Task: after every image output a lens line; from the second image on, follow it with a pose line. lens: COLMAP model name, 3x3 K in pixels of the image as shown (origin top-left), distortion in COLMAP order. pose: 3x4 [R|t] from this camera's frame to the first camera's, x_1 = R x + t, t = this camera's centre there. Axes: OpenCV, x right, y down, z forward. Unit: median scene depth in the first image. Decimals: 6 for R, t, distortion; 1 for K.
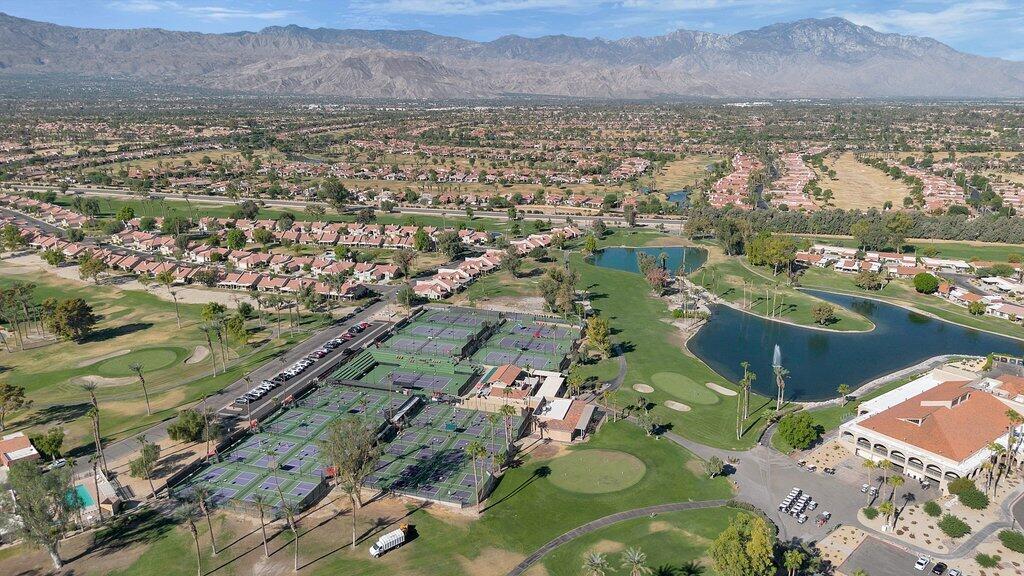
lens RADIAL K [[727.6, 0, 515.9], [0, 727.6, 285.6], [0, 0, 1]] dist [0.077182, -0.079134]
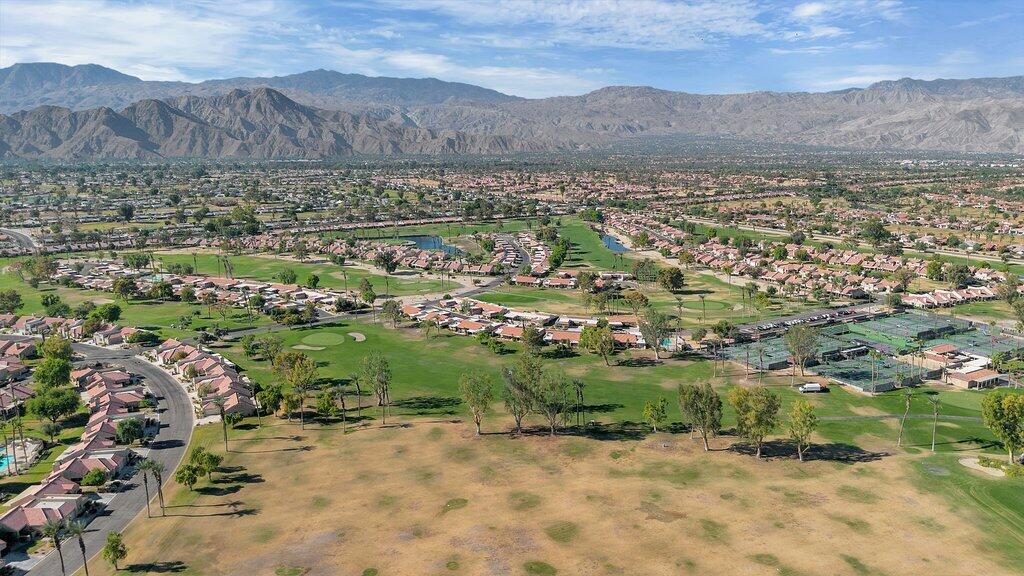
lens RADIAL K [[727.6, 0, 515.9], [0, 727.6, 285.6], [0, 0, 1]] dist [0.077182, -0.079134]
pose [[0.730619, 0.128270, -0.670629, 0.123645], [-0.176458, 0.984300, -0.003978, 0.058520], [0.659590, 0.121244, 0.741782, -0.223974]]
